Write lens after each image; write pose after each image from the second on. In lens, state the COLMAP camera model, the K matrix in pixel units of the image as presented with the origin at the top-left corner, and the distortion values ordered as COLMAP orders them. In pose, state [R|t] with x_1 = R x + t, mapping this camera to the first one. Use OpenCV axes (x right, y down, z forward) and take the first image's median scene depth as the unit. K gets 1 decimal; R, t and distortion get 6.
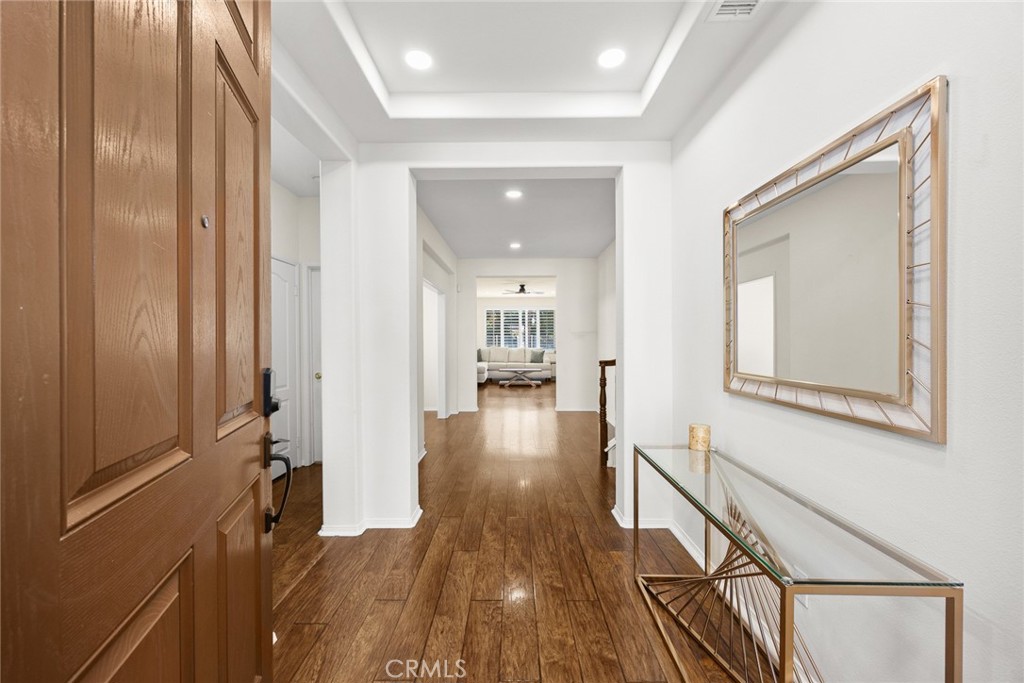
lens RADIAL K [[391.4, 0, 513.3], [0, 391.4, 341.7], [0, 0, 1]] dist [0.002016, 0.000159]
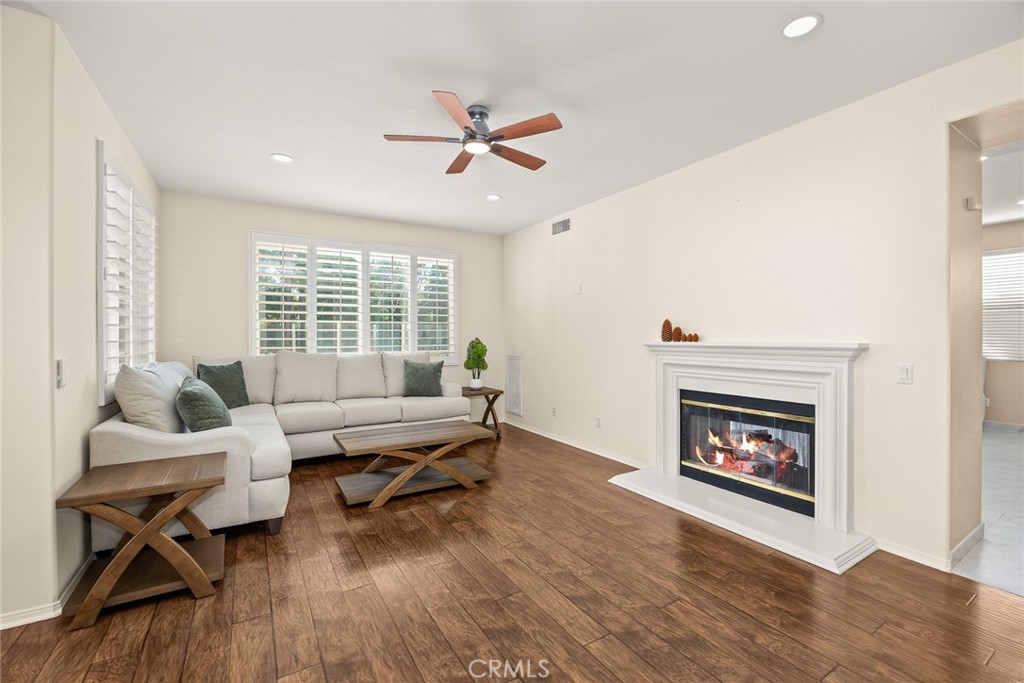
lens RADIAL K [[428.5, 0, 511.4], [0, 428.5, 339.7], [0, 0, 1]] dist [-0.000514, -0.000007]
pose [[0.847465, 0.005420, 0.530824, -0.081159], [-0.008193, 0.999962, 0.002870, -0.000864], [-0.530788, -0.006782, 0.847477, 0.589626]]
